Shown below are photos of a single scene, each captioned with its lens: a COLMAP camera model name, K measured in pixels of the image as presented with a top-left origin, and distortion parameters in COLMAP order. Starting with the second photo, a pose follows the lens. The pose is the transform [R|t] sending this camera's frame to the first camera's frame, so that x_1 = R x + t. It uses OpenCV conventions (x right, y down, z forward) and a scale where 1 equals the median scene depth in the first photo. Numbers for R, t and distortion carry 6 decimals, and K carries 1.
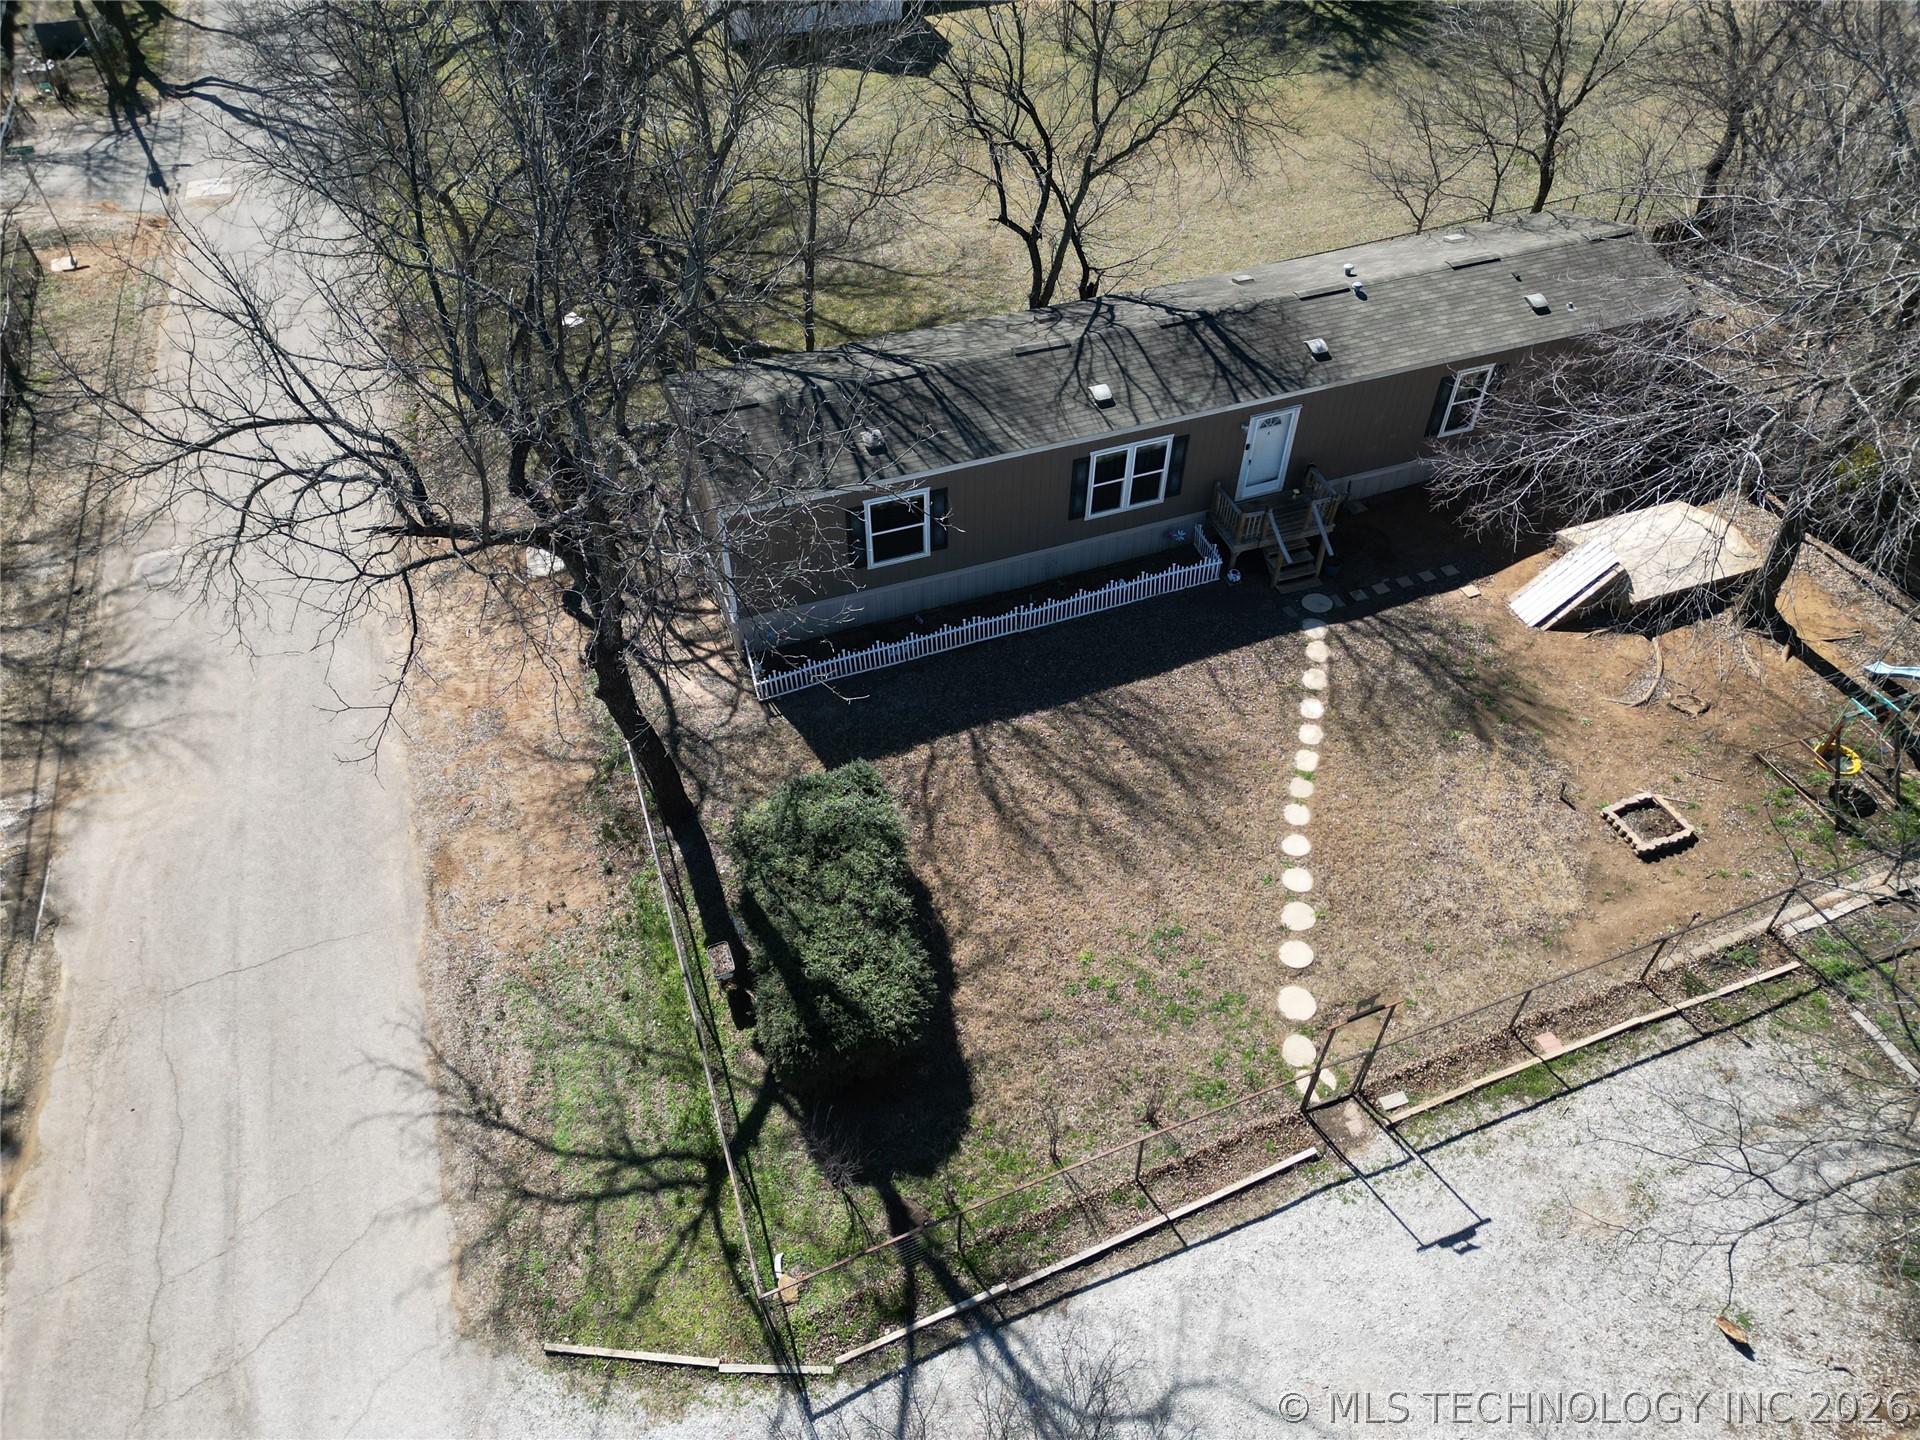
lens RADIAL K [[1338.0, 0, 947.7], [0, 1338.0, 715.5], [0, 0, 1]] dist [0.055025, -0.033886]
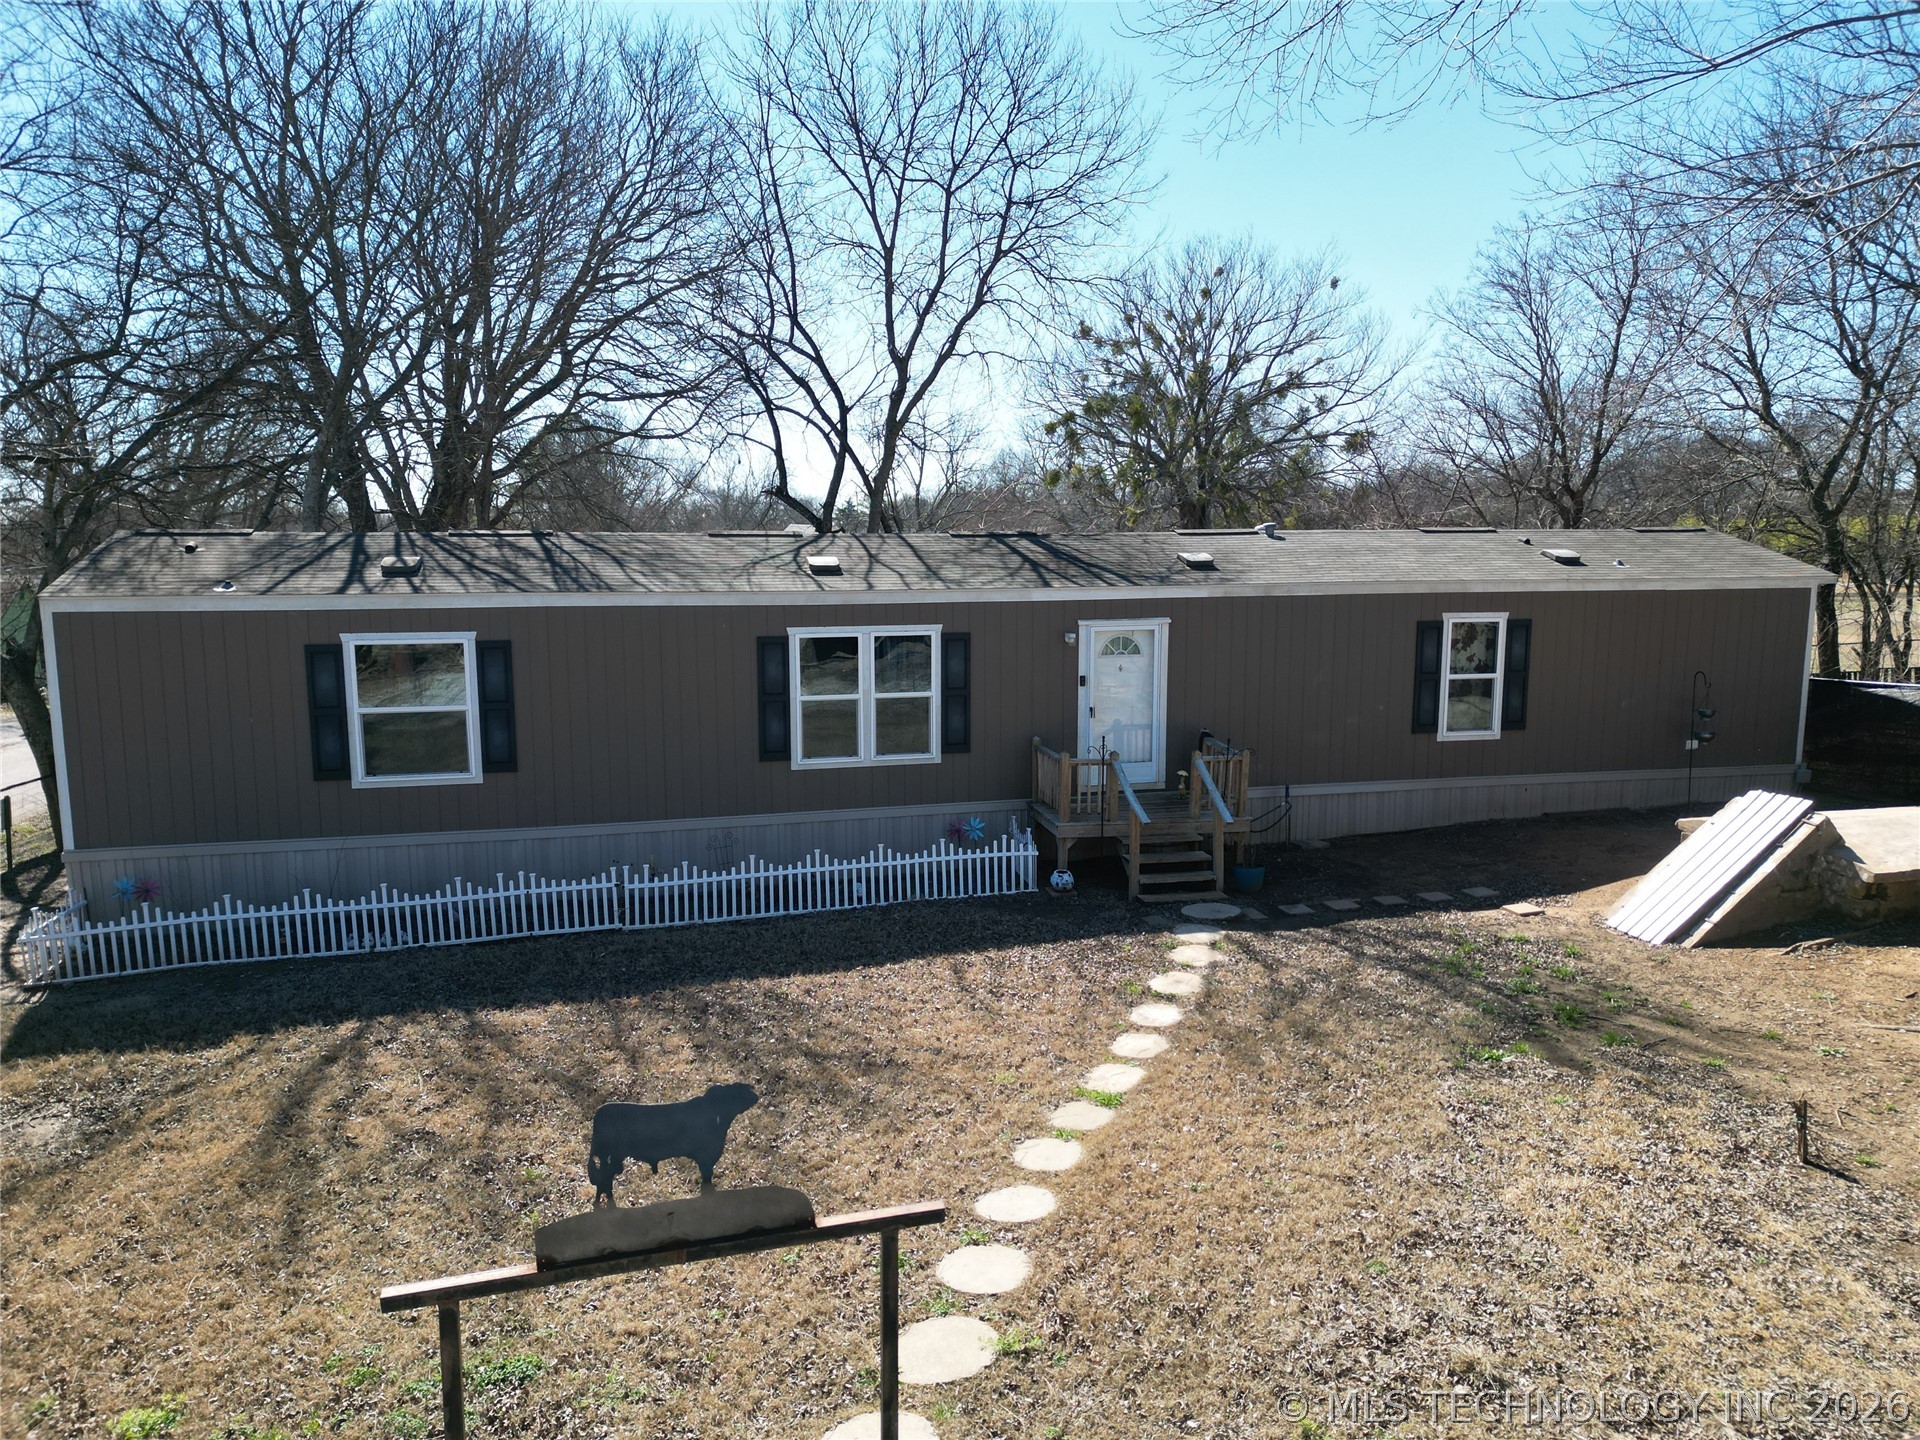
lens RADIAL K [[1338.0, 0, 964.4], [0, 1338.0, 710.3], [0, 0, 1]] dist [0.055025, -0.033886]
pose [[0.993469, 0.012822, -0.113376, 0.247843], [-0.080616, 0.782069, -0.617956, 0.185042], [0.080744, 0.623060, 0.777995, 0.570759]]
